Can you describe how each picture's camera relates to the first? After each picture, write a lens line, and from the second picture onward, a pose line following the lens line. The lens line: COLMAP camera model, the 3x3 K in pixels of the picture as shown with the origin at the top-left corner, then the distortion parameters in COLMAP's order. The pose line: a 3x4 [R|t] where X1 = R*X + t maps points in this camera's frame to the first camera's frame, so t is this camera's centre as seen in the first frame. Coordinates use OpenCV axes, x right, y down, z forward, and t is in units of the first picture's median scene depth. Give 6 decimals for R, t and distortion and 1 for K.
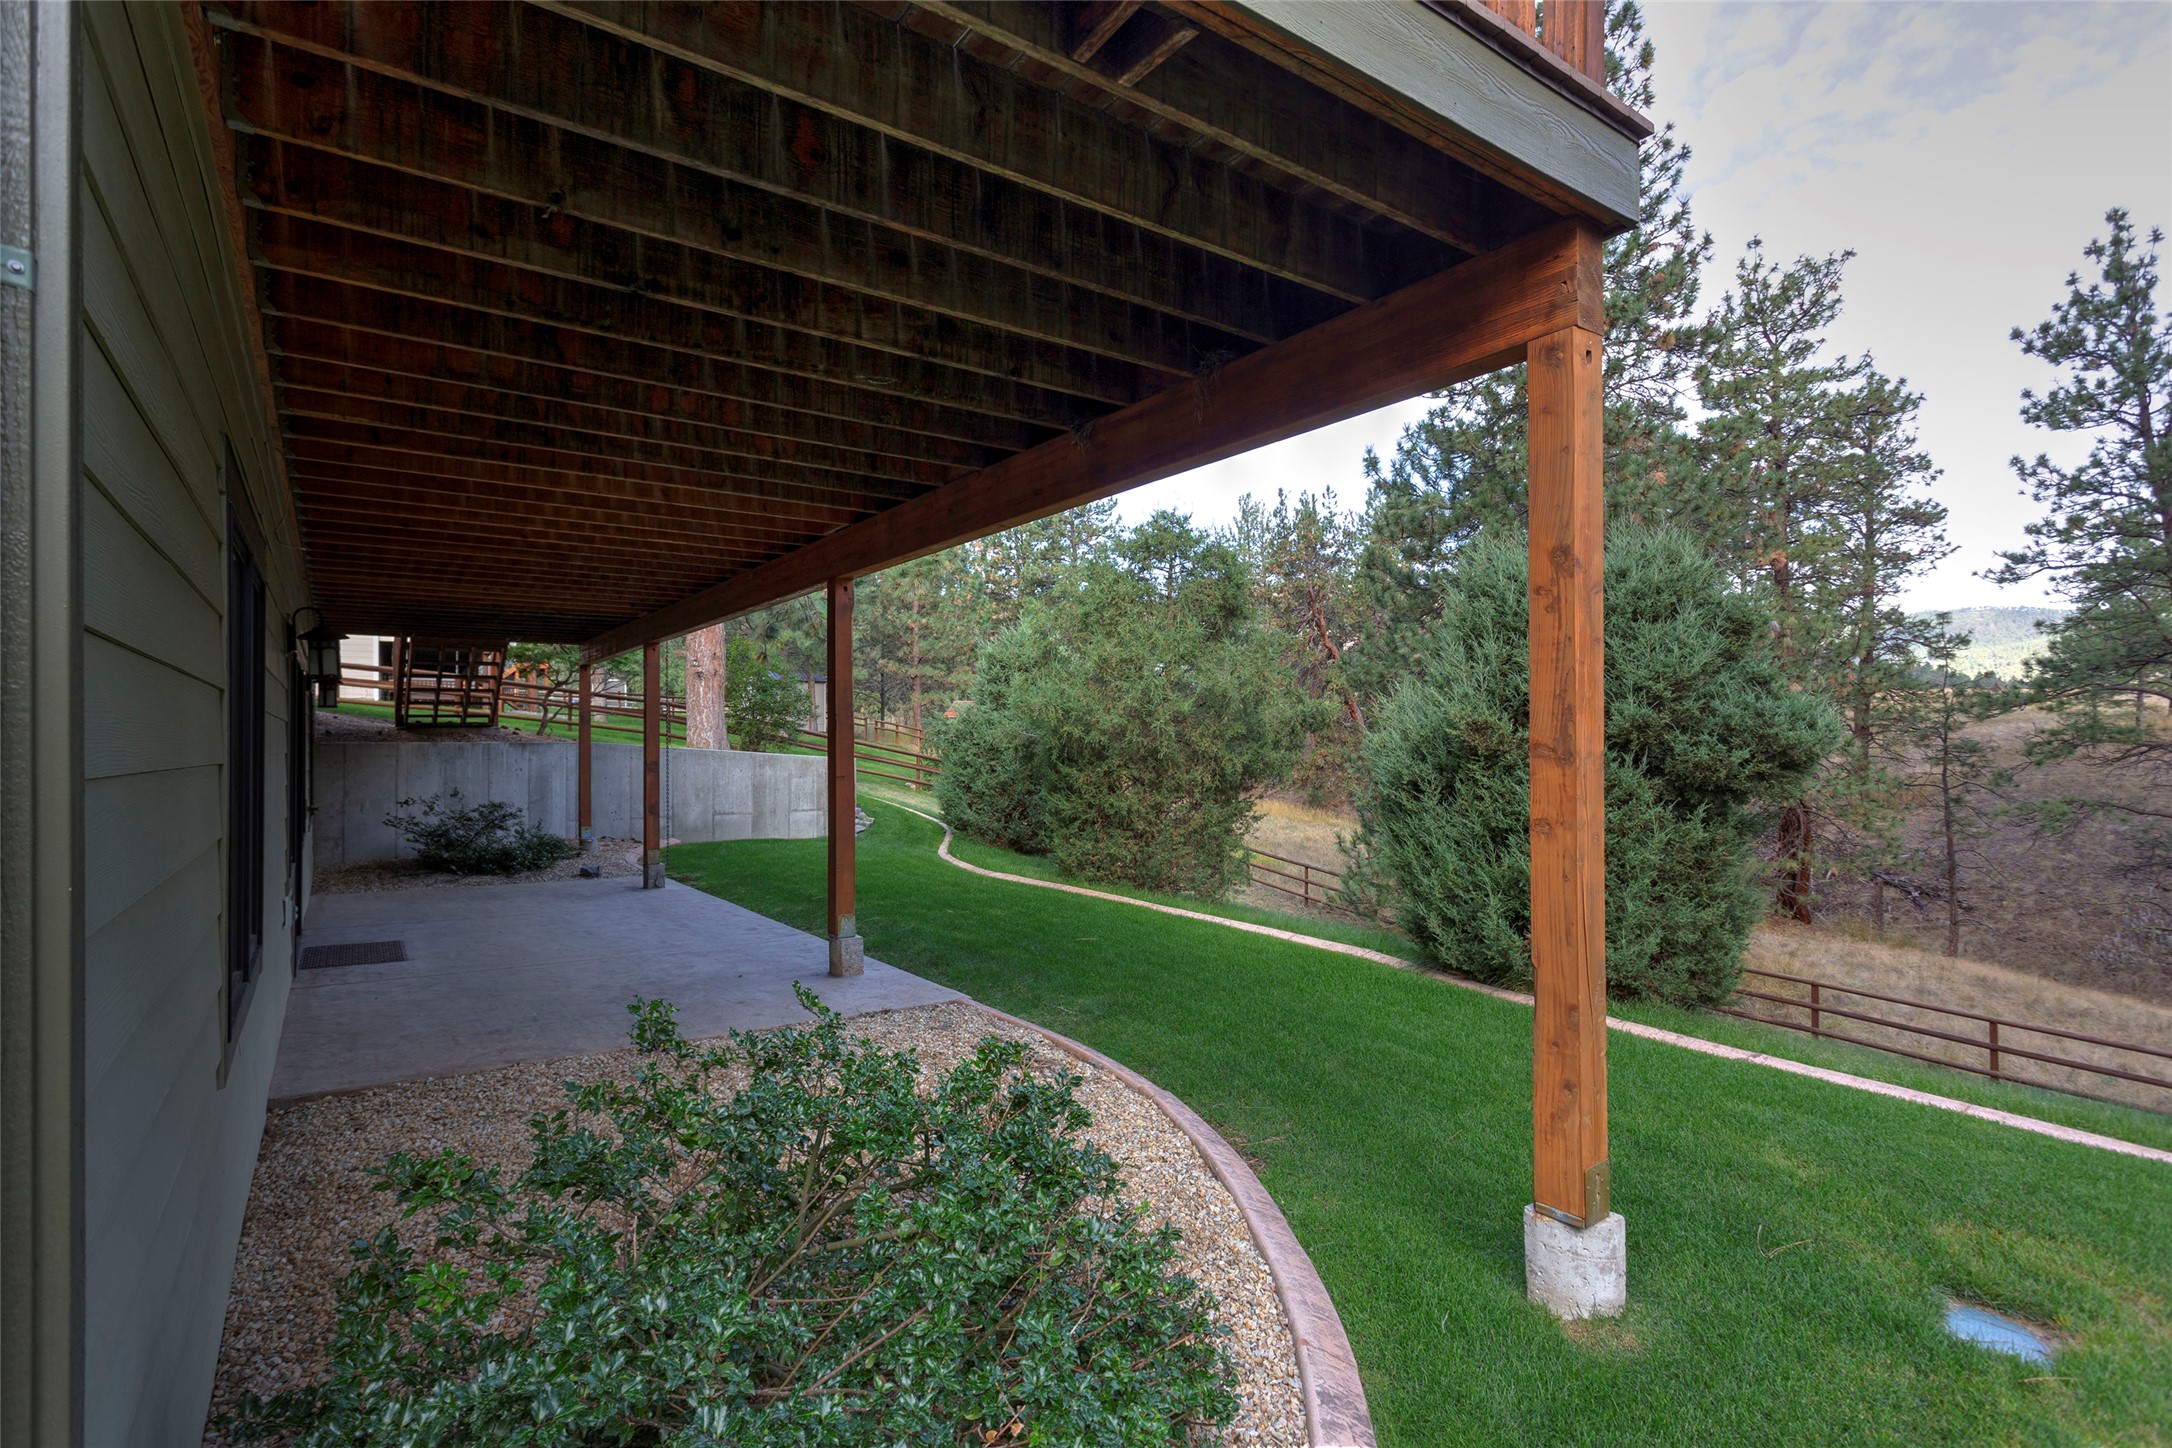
lens RADIAL K [[1034.3, 0, 1083.0], [0, 1034.3, 739.1], [0, 0, 1]] dist [0.007001, -0.000075]
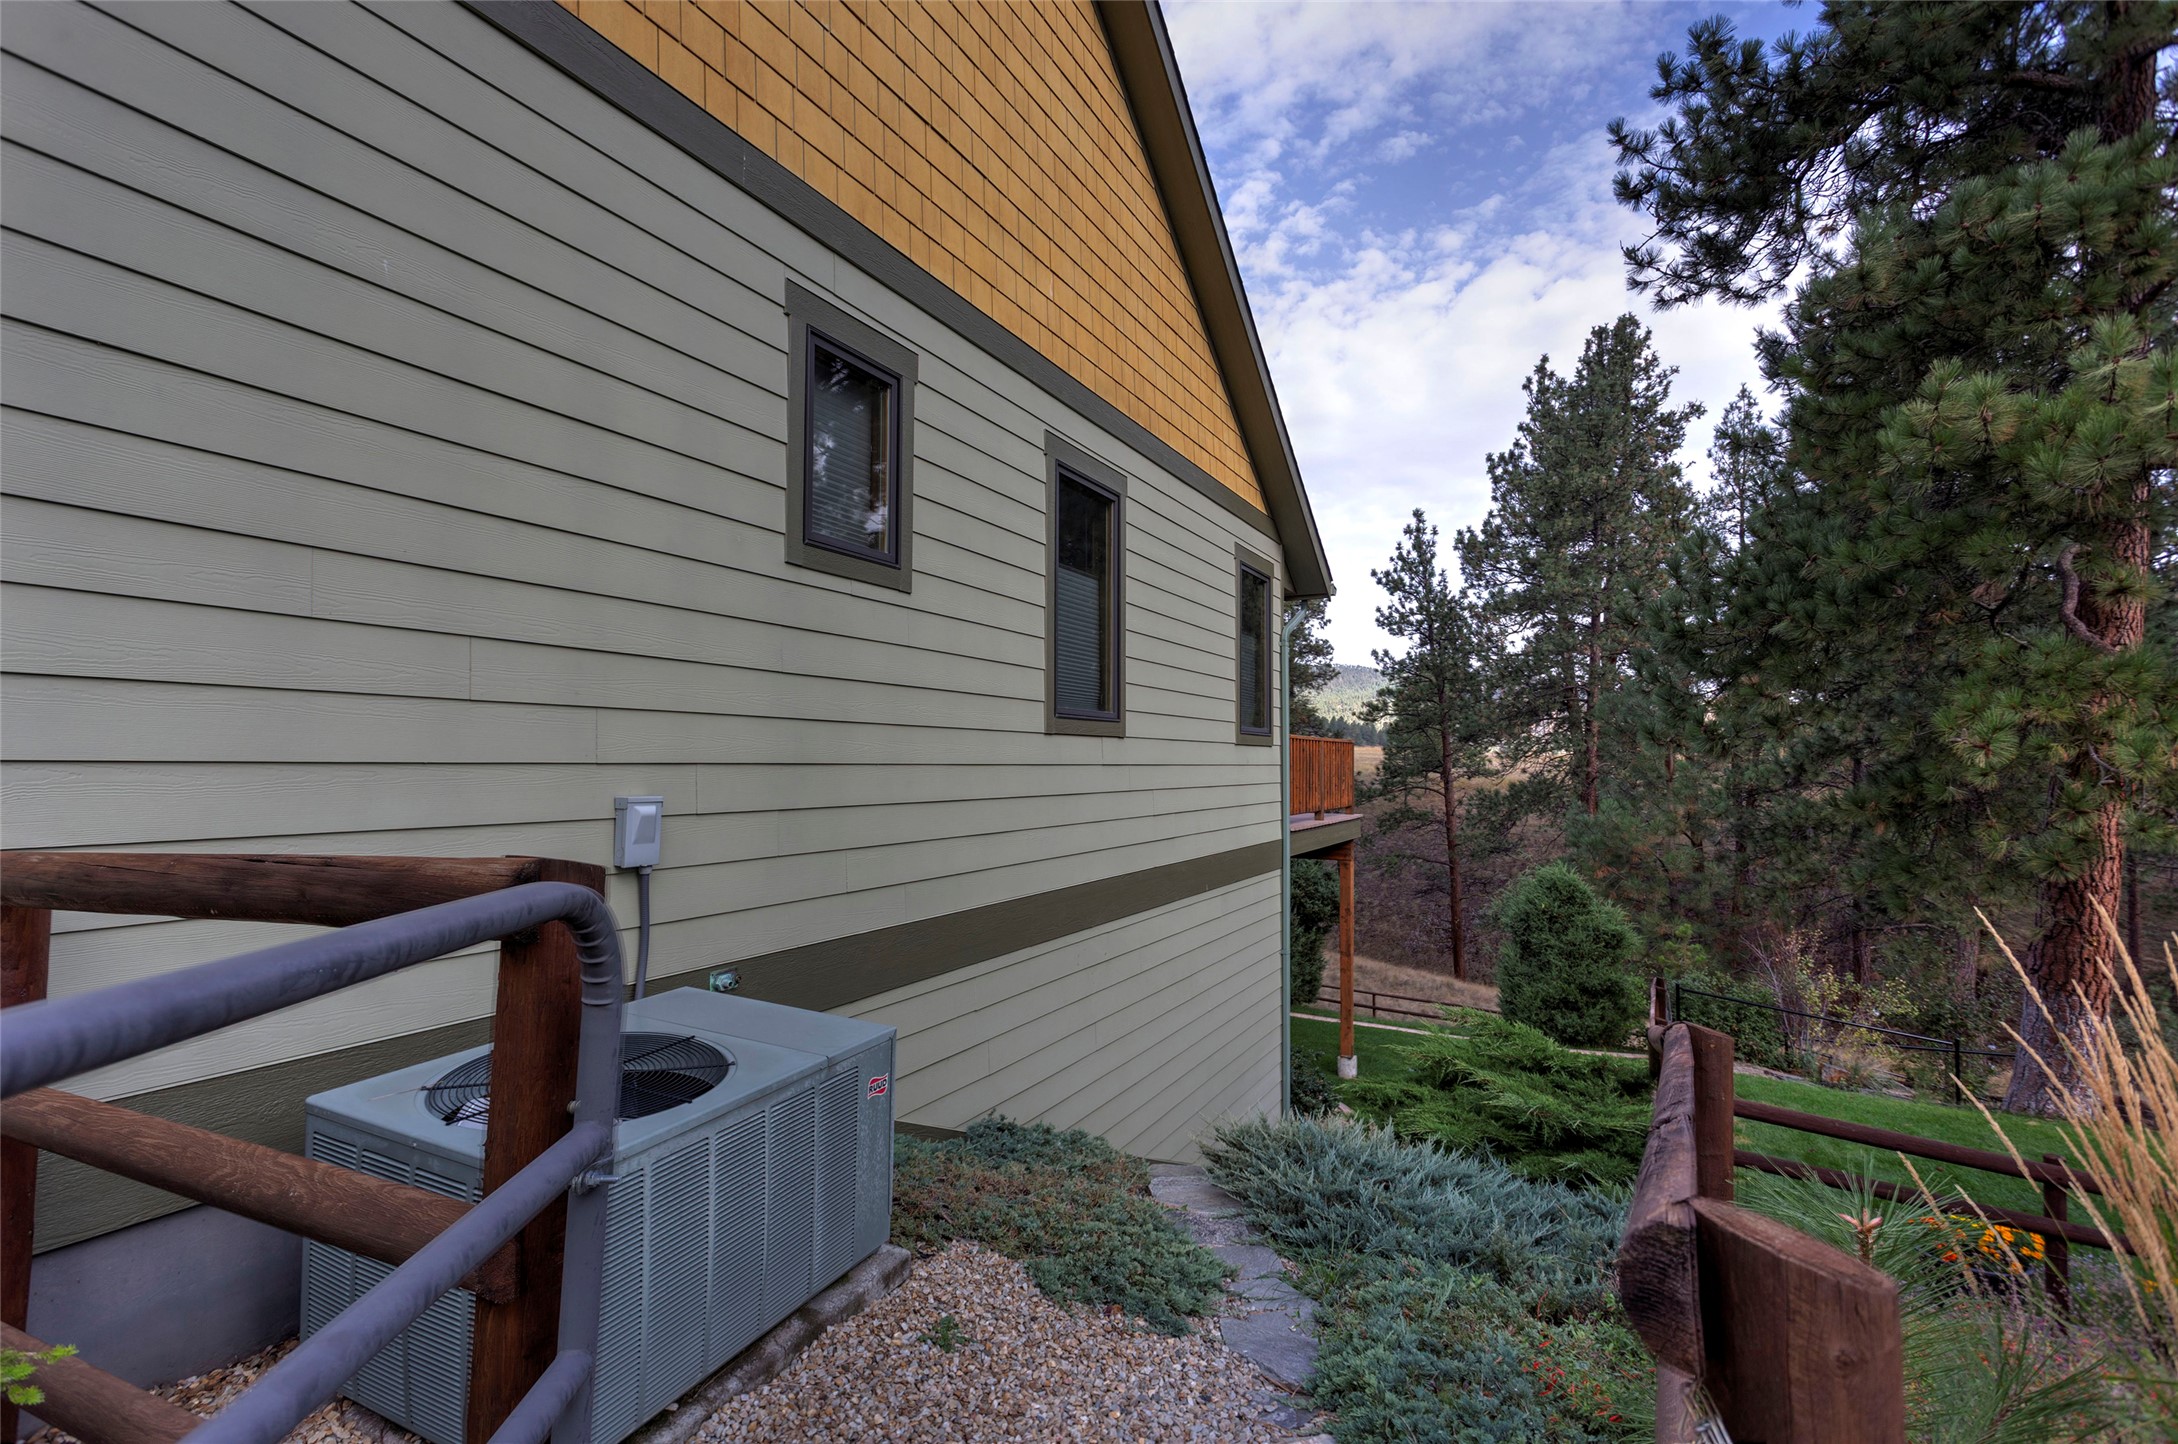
lens RADIAL K [[1032.0, 0, 1089.0], [0, 1032.0, 722.0], [0, 0, 1]] dist [0.027955, 0.000053]
pose [[0.886606, 0.030925, 0.461490, -0.265647], [-0.014780, 0.999147, -0.038558, -0.080508], [-0.462289, 0.027365, 0.886307, -0.251799]]
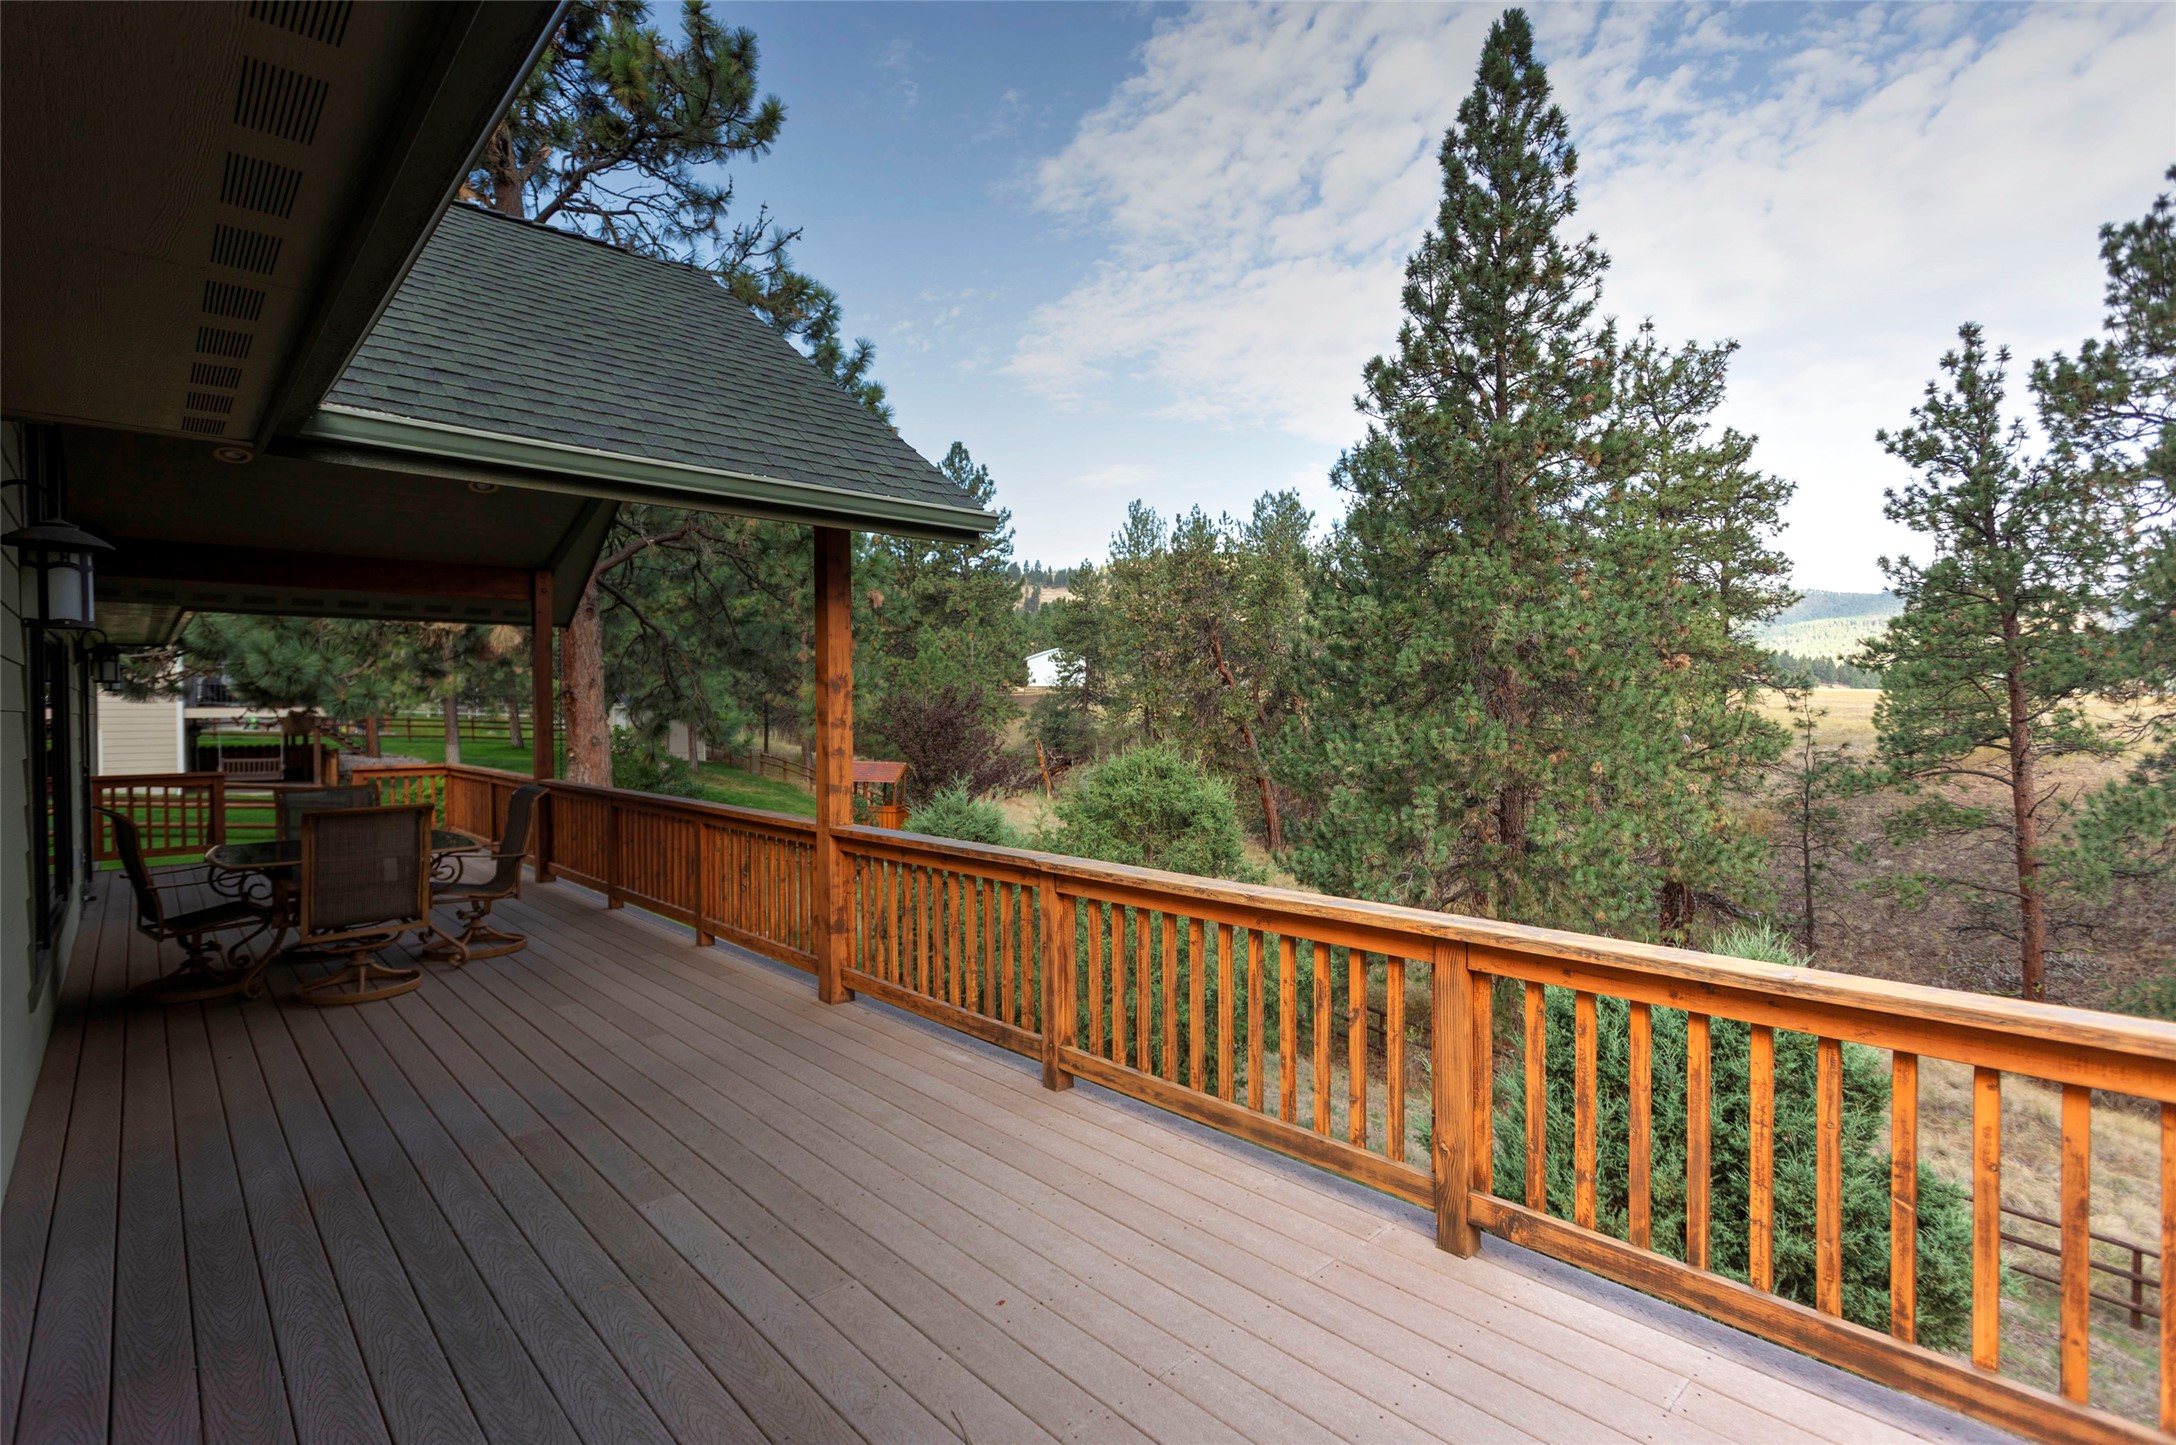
lens RADIAL K [[1029.4, 0, 1088.0], [0, 1029.4, 722.5], [0, 0, 1]] dist [0.009916, 0.000808]
pose [[0.991971, 0.000646, 0.126464, -0.039462], [-0.002813, 0.999852, 0.016955, -0.112677], [-0.126434, -0.017174, 0.991826, 0.048902]]
